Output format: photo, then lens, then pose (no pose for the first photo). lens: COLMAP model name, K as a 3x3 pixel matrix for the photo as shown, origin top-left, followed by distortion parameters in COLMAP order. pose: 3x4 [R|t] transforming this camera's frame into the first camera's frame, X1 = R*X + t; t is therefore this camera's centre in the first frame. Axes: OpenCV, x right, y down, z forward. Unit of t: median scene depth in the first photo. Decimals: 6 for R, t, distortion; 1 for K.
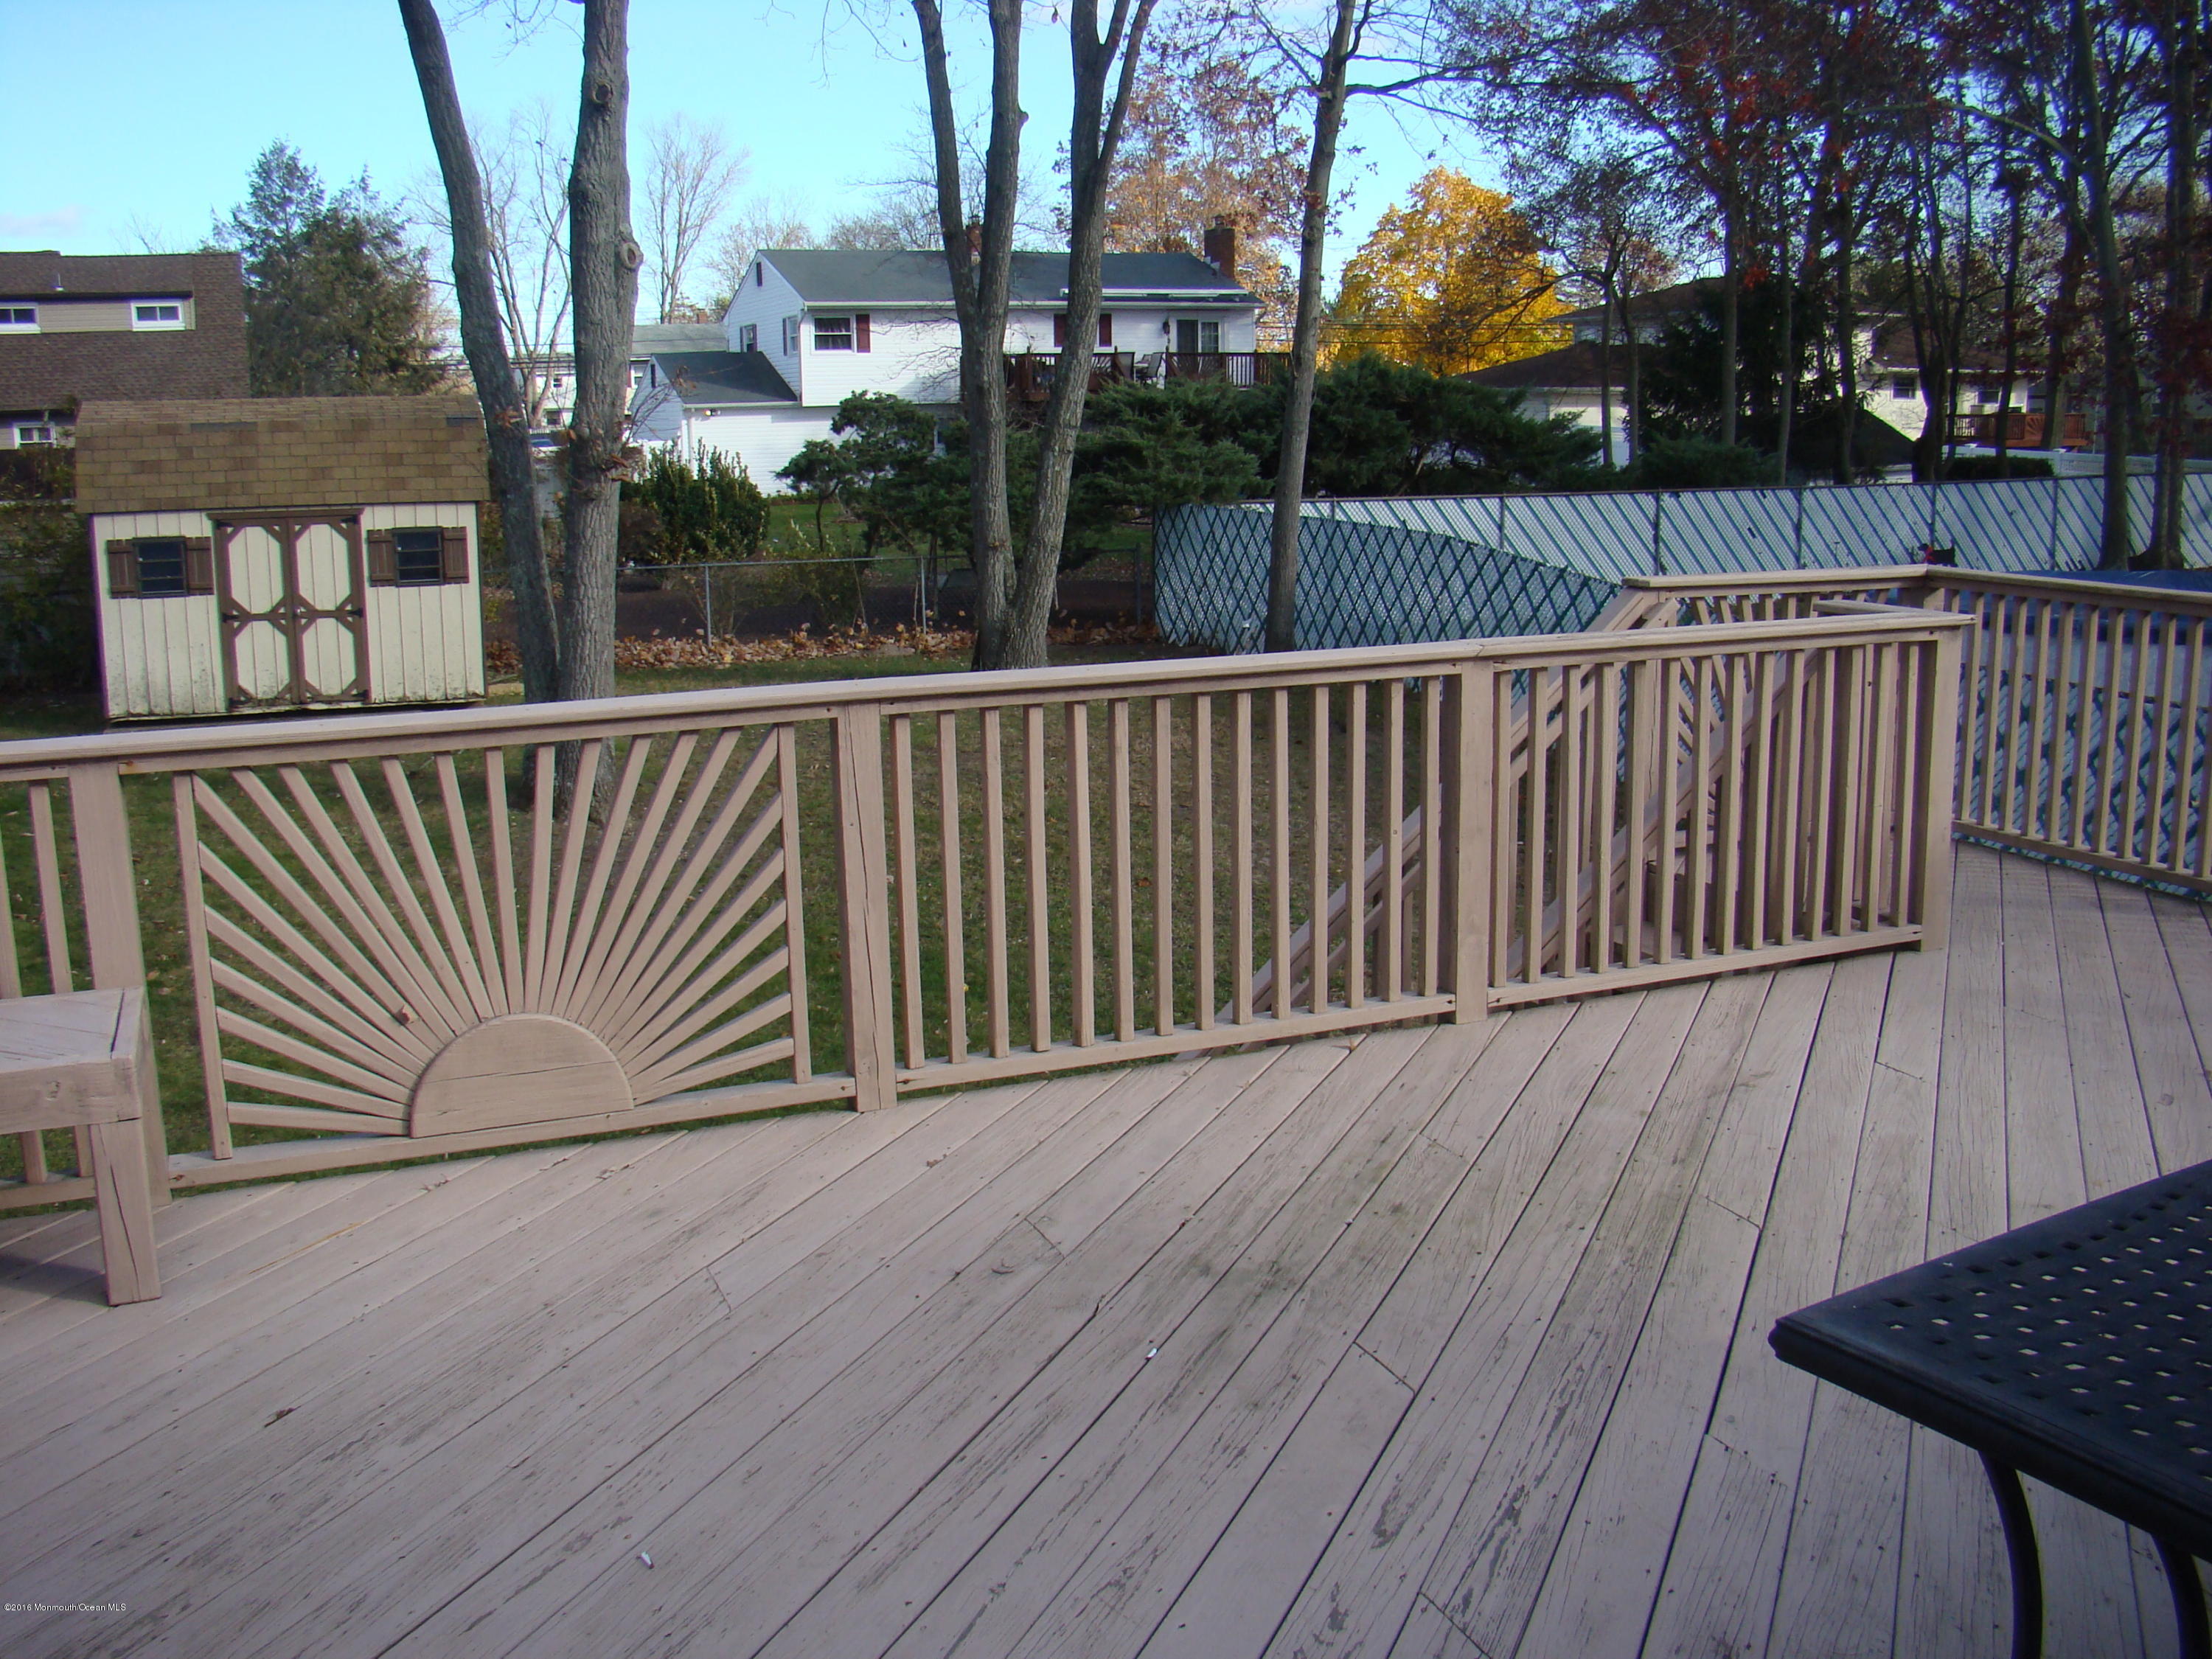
lens RADIAL K [[2204.9, 0, 1106.0], [0, 2204.9, 829.5], [0, 0, 1]] dist [-0.235439, 0.199729]
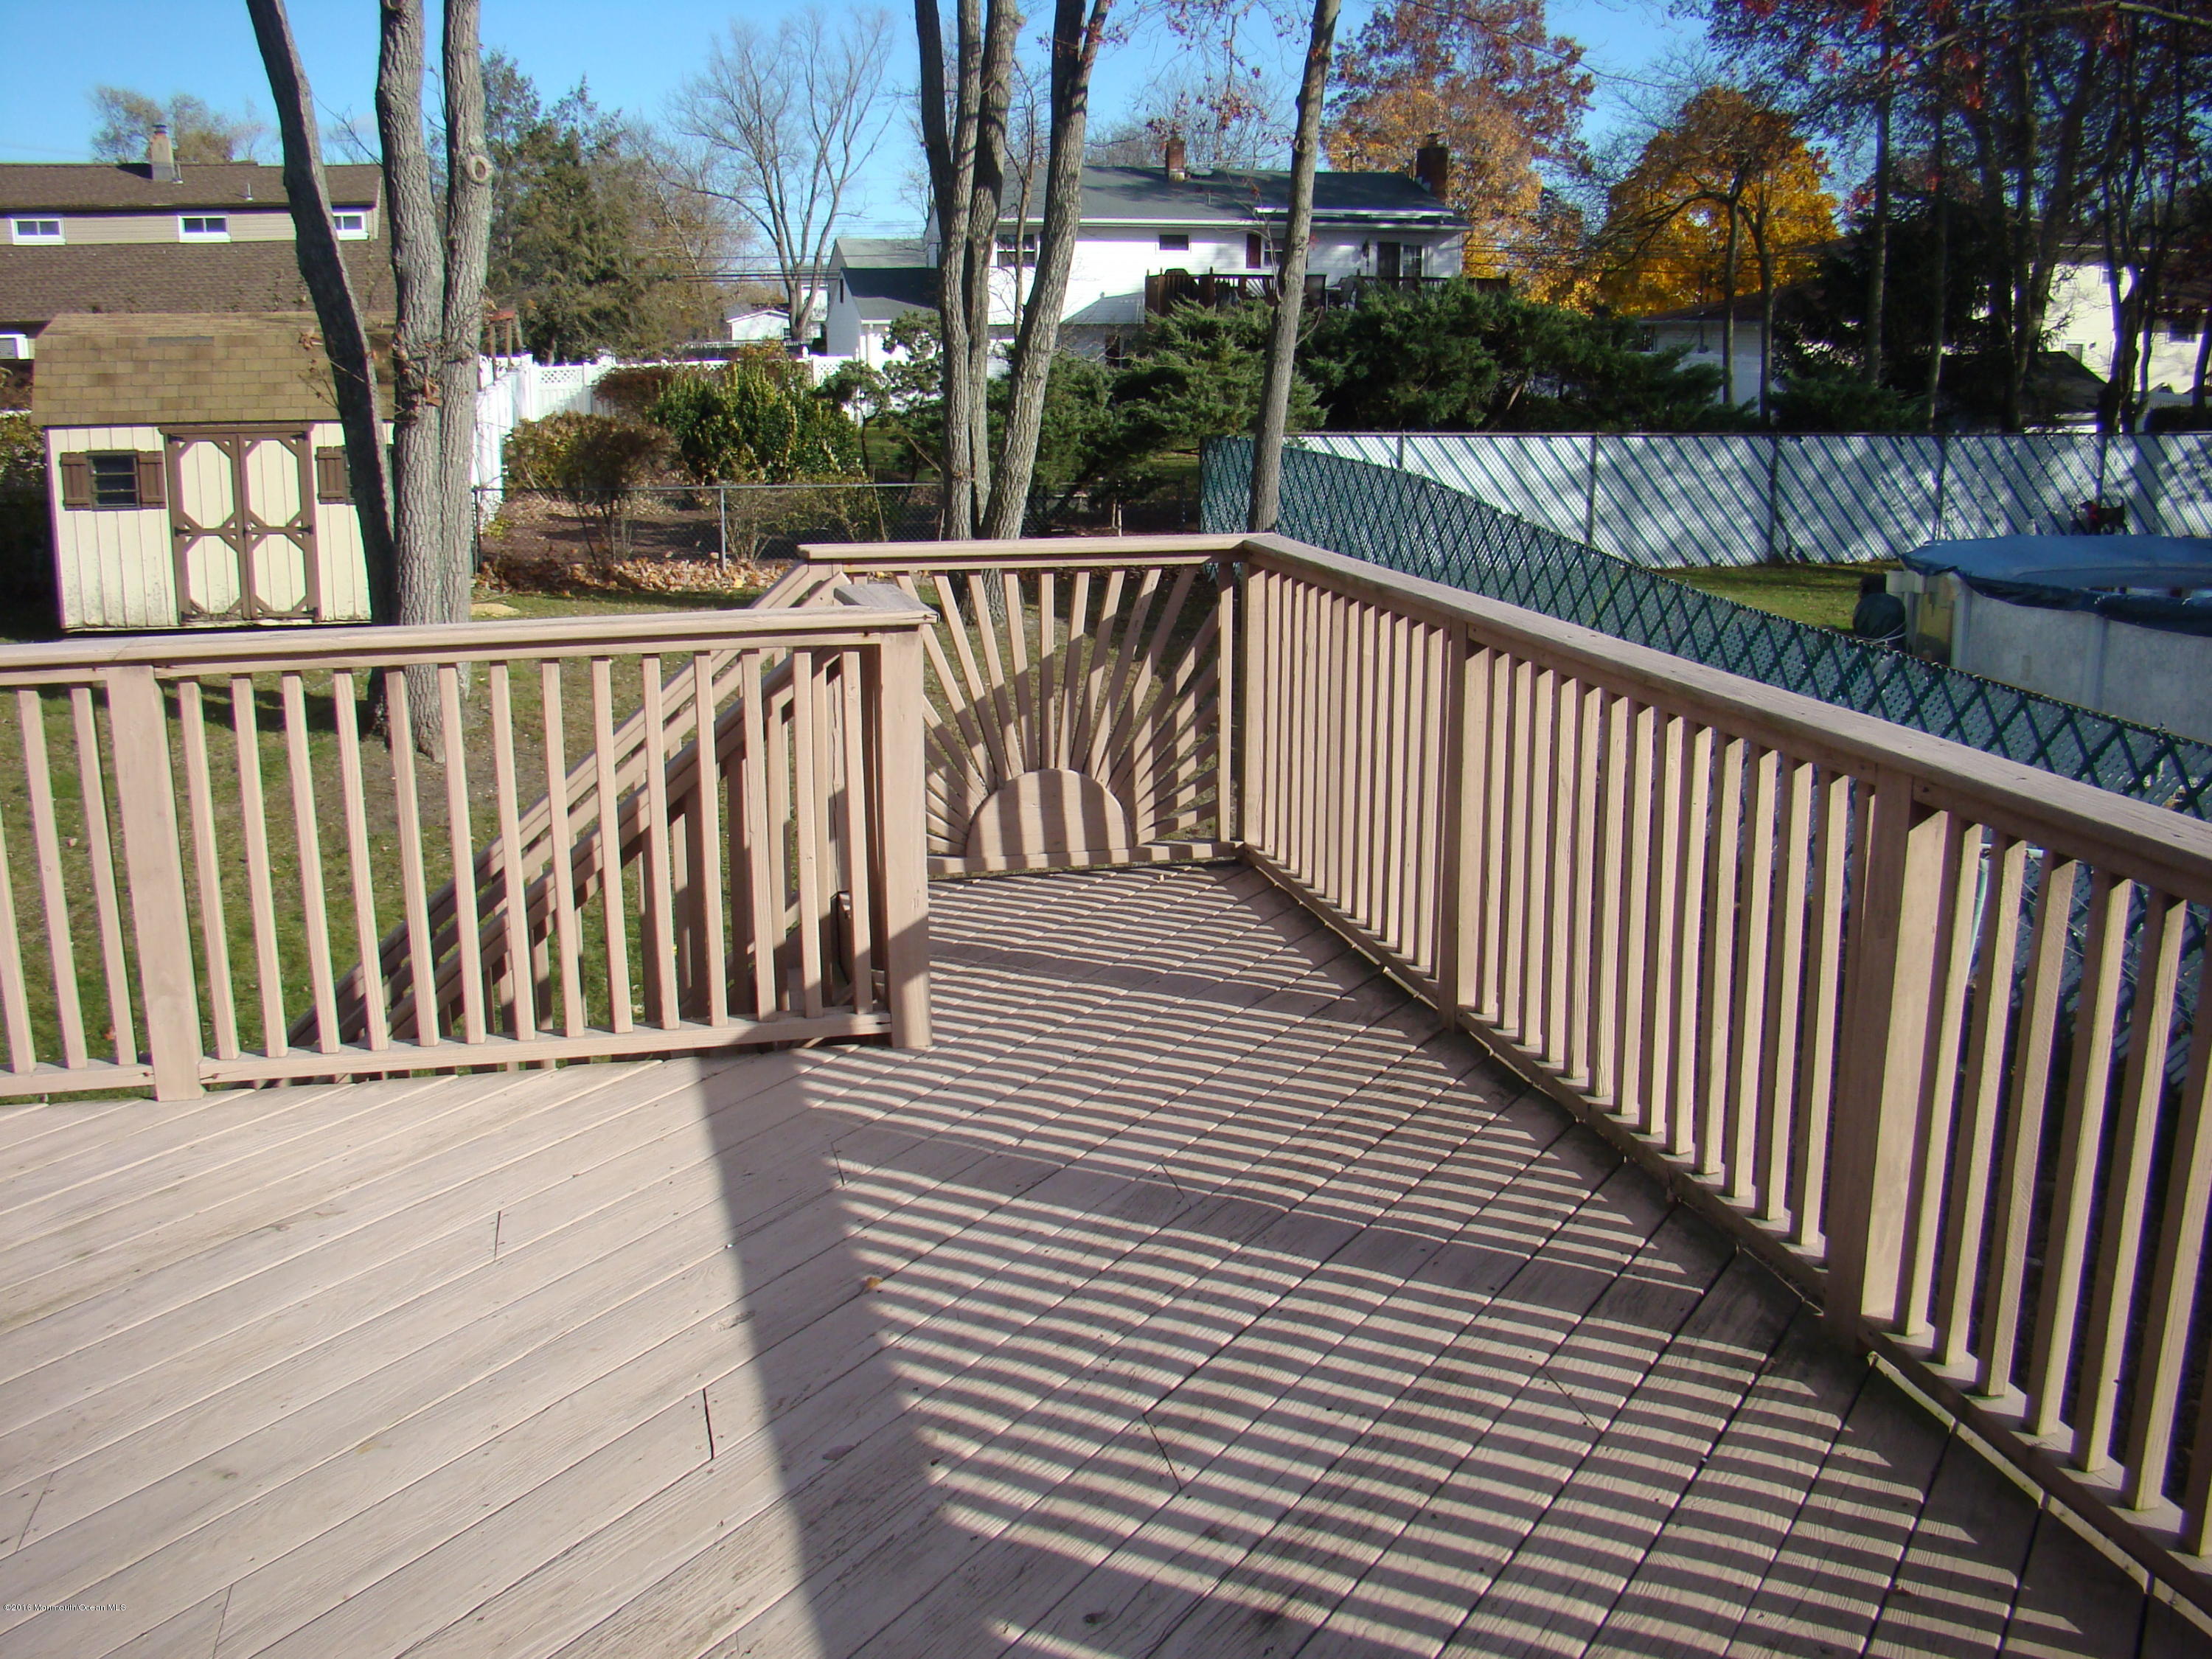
lens RADIAL K [[2204.9, 0, 1106.0], [0, 2204.9, 829.5], [0, 0, 1]] dist [-0.235439, 0.199729]
pose [[0.986964, 0.049092, -0.153272, 0.176811], [-0.043696, 0.998308, 0.038375, -0.016596], [0.154896, -0.031178, 0.987439, 0.076375]]
